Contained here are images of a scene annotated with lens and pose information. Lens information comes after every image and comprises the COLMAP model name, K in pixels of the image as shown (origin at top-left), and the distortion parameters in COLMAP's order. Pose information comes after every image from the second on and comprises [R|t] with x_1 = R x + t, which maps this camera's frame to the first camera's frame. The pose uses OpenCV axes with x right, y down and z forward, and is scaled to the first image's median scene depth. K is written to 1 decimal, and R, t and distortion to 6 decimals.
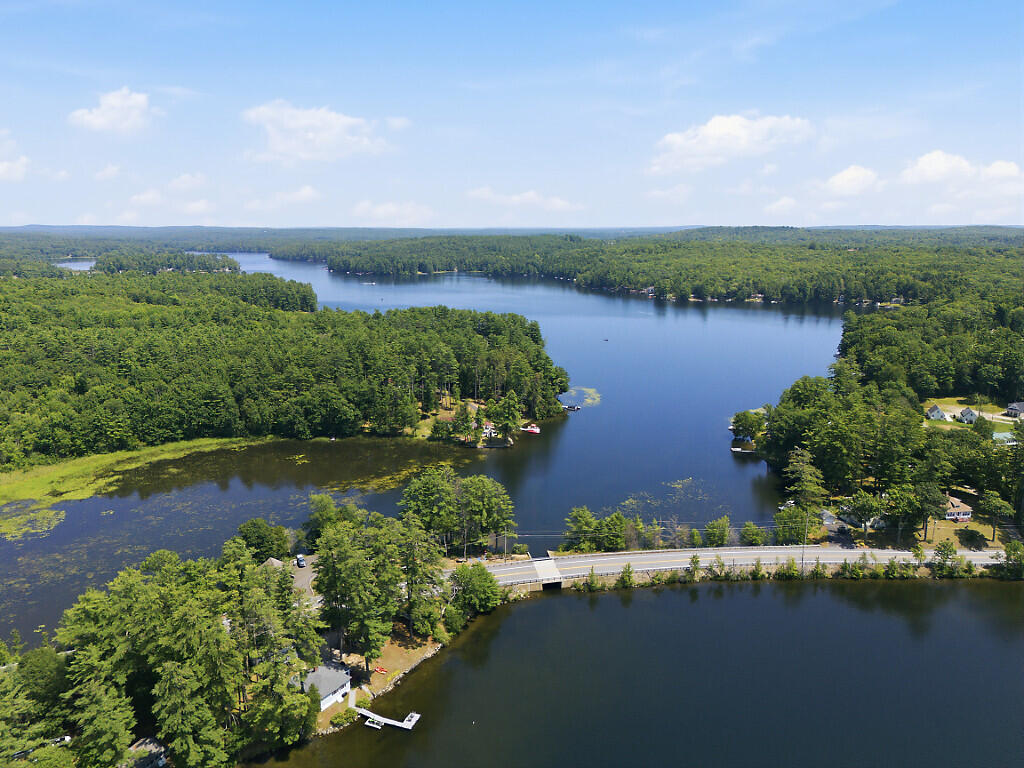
lens RADIAL K [[721.3, 0, 519.8], [0, 721.3, 379.9], [0, 0, 1]] dist [0.059860, -0.051518]
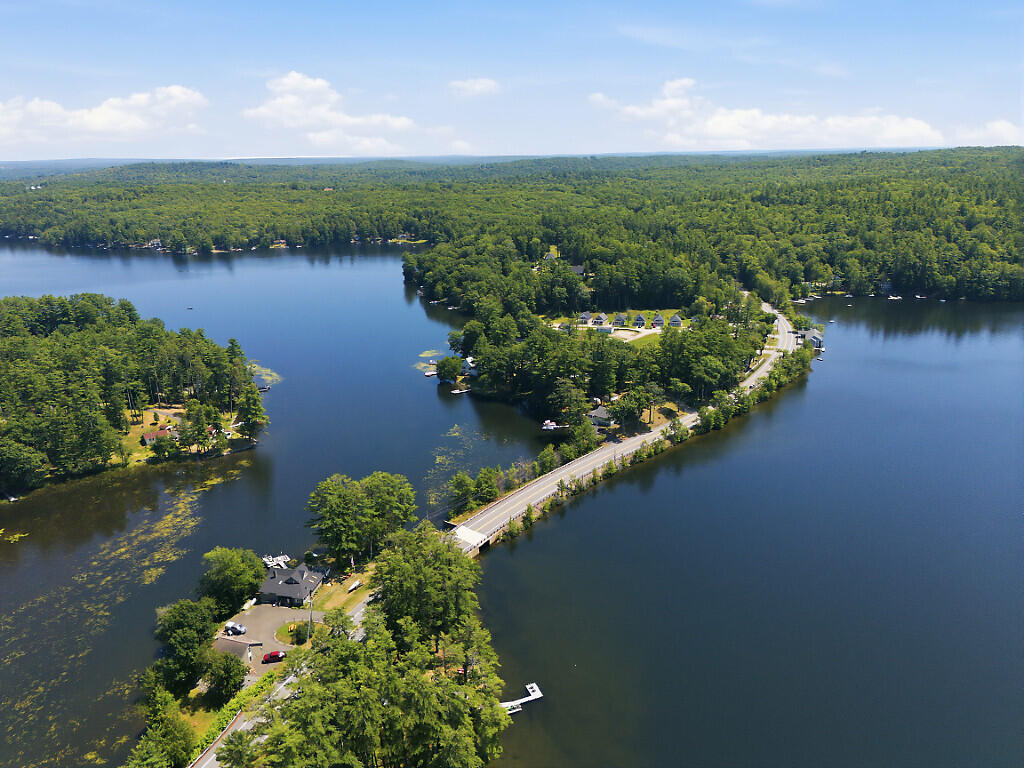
lens RADIAL K [[721.3, 0, 519.8], [0, 721.3, 379.9], [0, 0, 1]] dist [0.059860, -0.051518]
pose [[0.728238, -0.211717, 0.651802, -0.128674], [0.153753, 0.977314, 0.145664, -0.025247], [-0.667854, -0.005862, 0.744269, 0.033329]]
